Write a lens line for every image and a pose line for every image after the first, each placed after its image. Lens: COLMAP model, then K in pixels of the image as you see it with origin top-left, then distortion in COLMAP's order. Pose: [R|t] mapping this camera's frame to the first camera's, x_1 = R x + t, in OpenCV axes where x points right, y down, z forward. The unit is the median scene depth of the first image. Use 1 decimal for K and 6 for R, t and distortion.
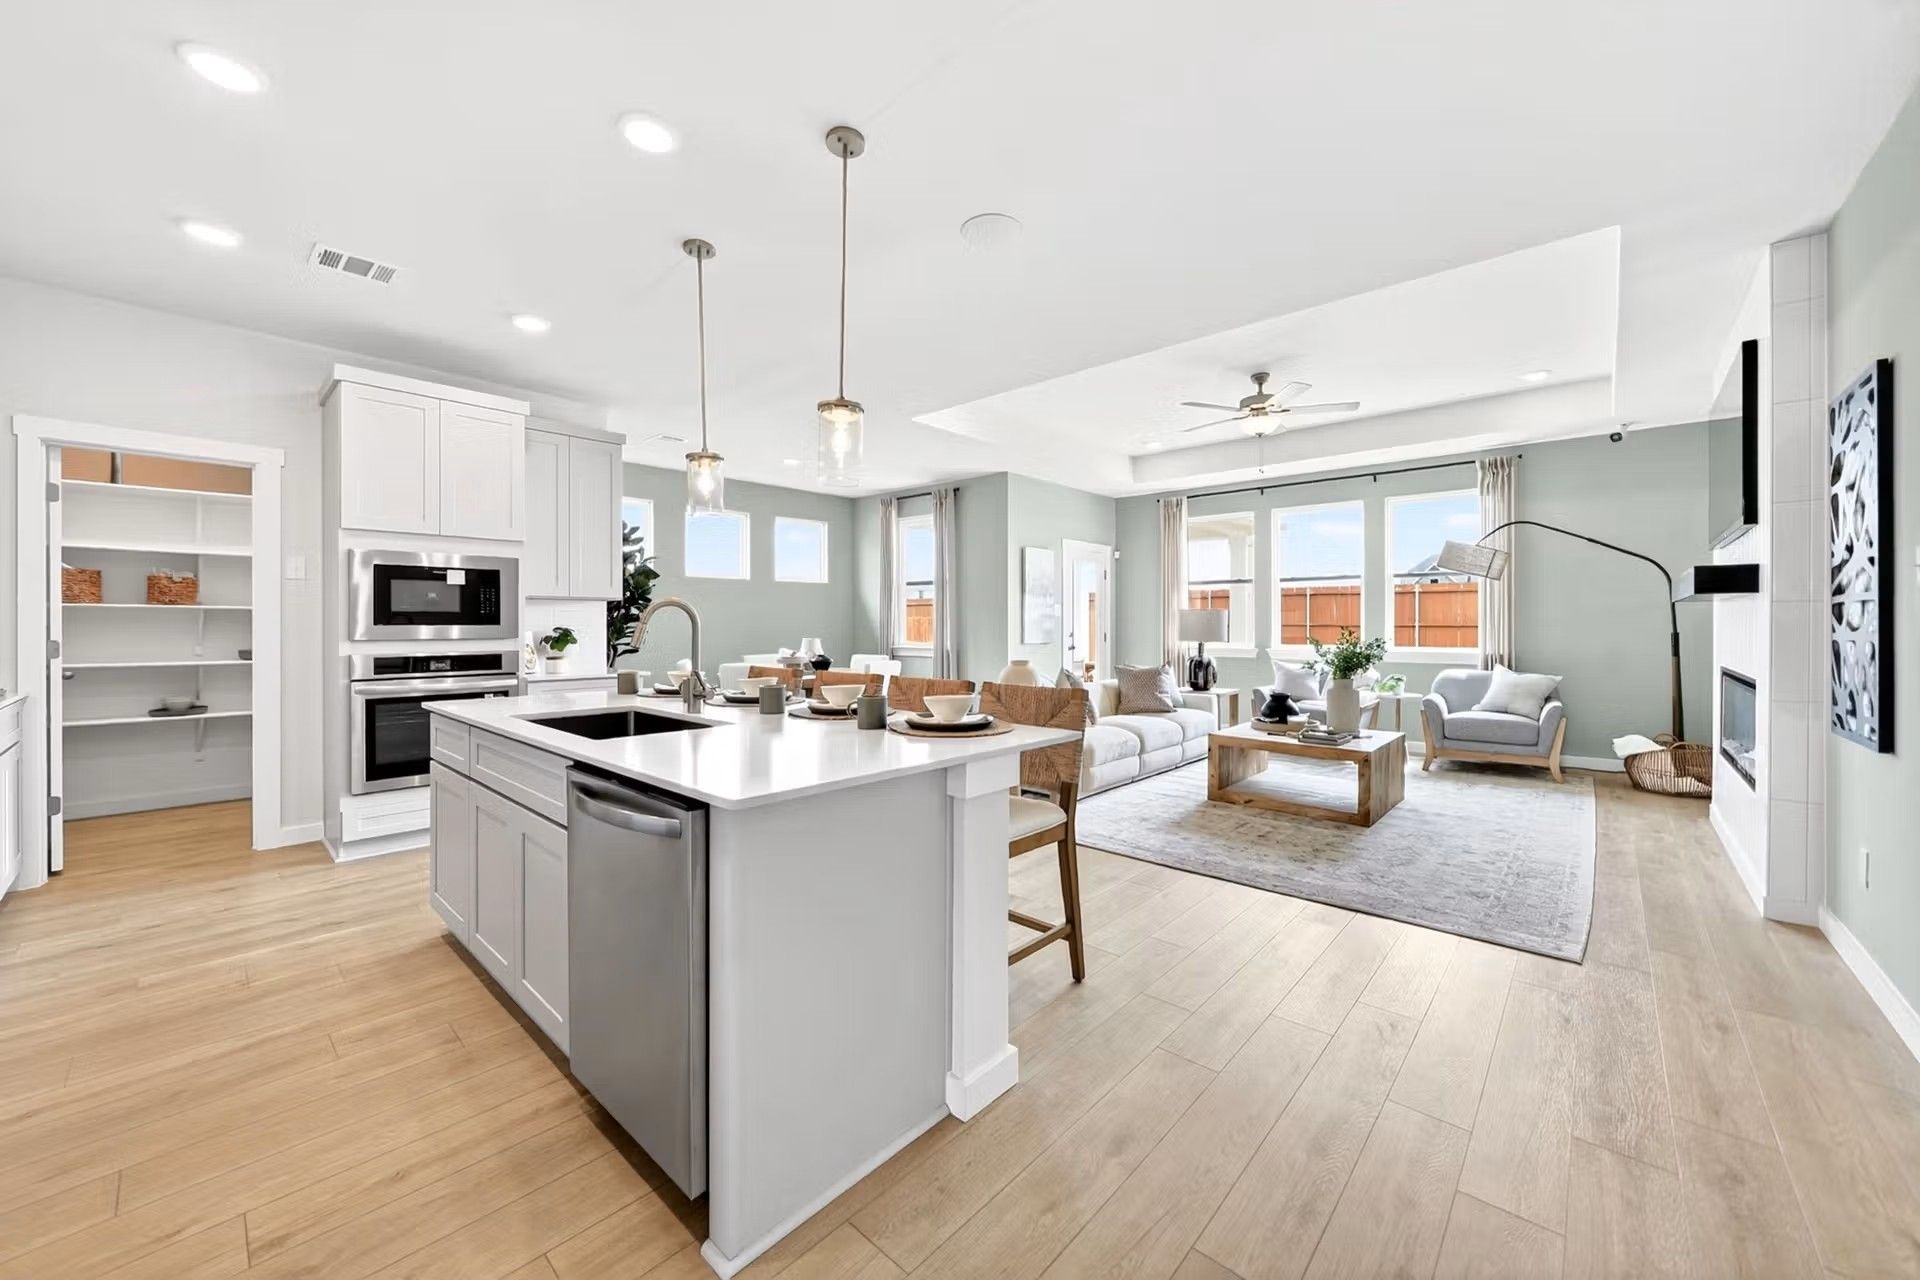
lens RADIAL K [[719.2, 0, 959.8], [0, 719.2, 621.6], [0, 0, 1]] dist [-0.012499, 0.000285]
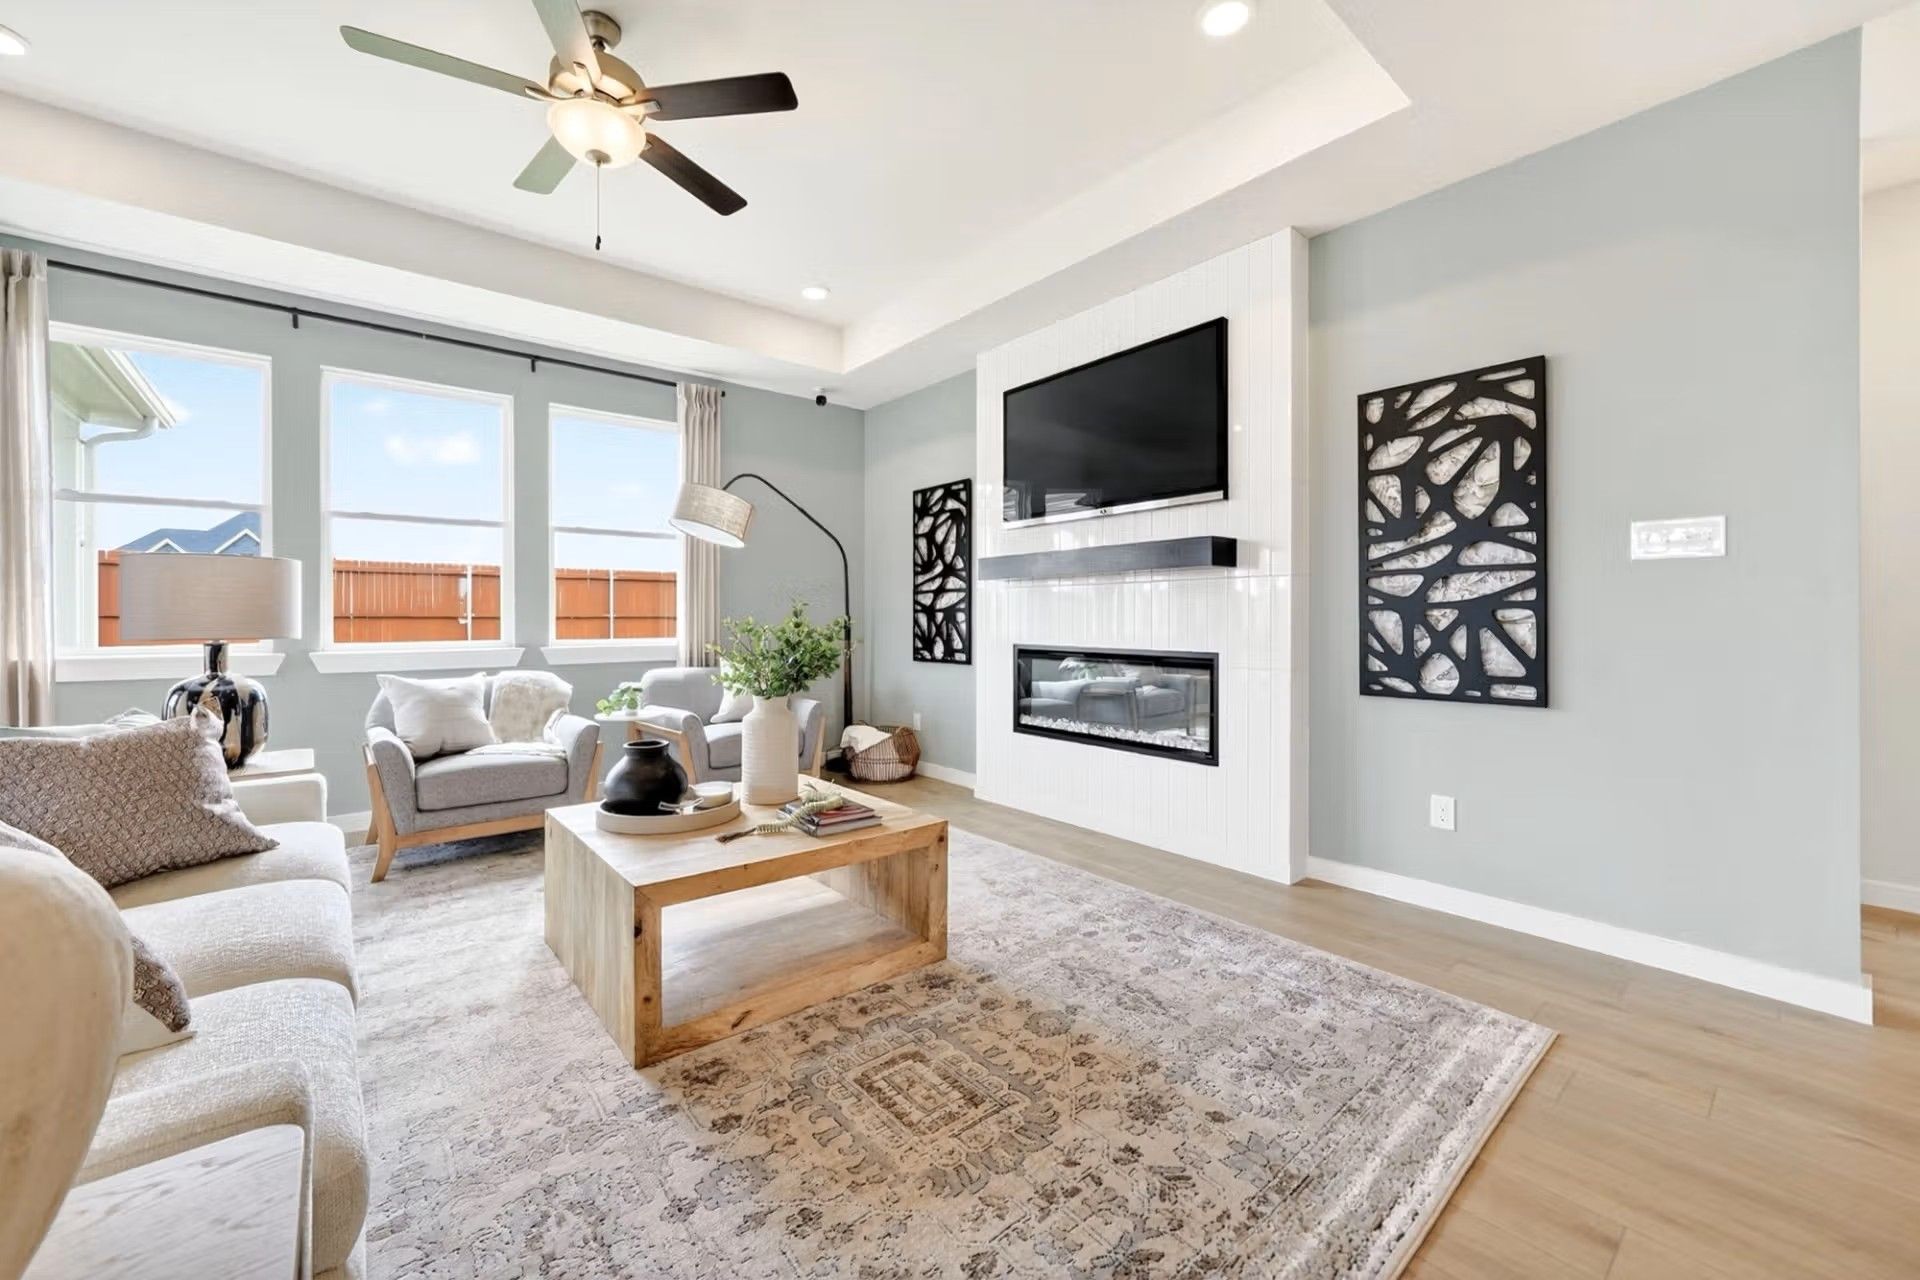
lens RADIAL K [[753.8, 0, 949.2], [0, 753.8, 619.7], [0, 0, 1]] dist [-0.002851, -0.000090]
pose [[0.149204, -0.000720, 0.988806, -0.003025], [-0.000761, 0.999999, 0.000843, 0.021817], [-0.988806, -0.000879, 0.149203, 0.783360]]
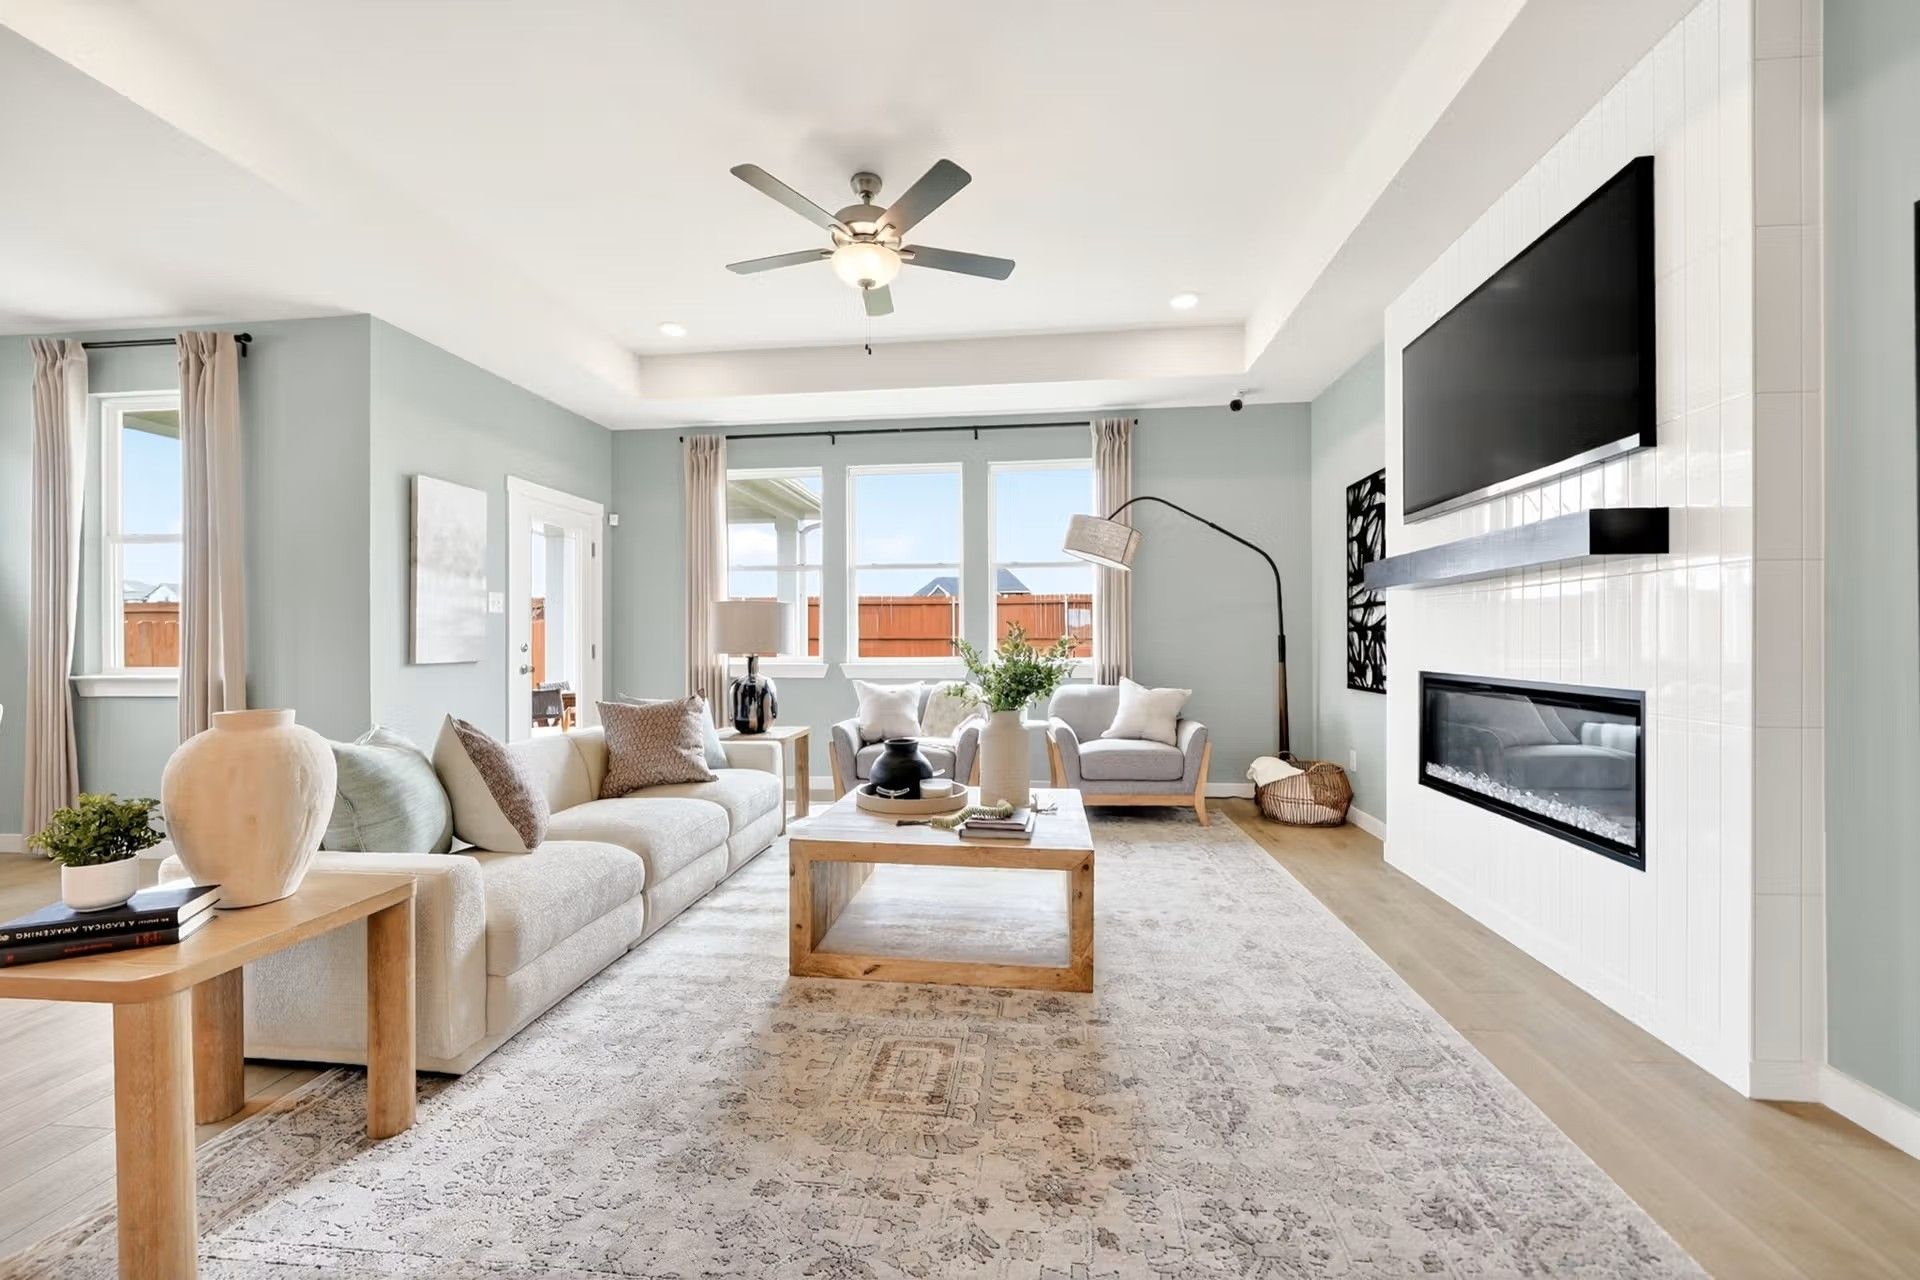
lens RADIAL K [[758.9, 0, 950.8], [0, 758.9, 639.6], [0, 0, 1]] dist [-0.005628, 0.000116]
pose [[0.818118, -0.002622, 0.575045, 0.140008], [0.003153, 0.999995, 0.000074, 0.021429], [-0.575042, 0.001753, 0.818122, 0.515190]]
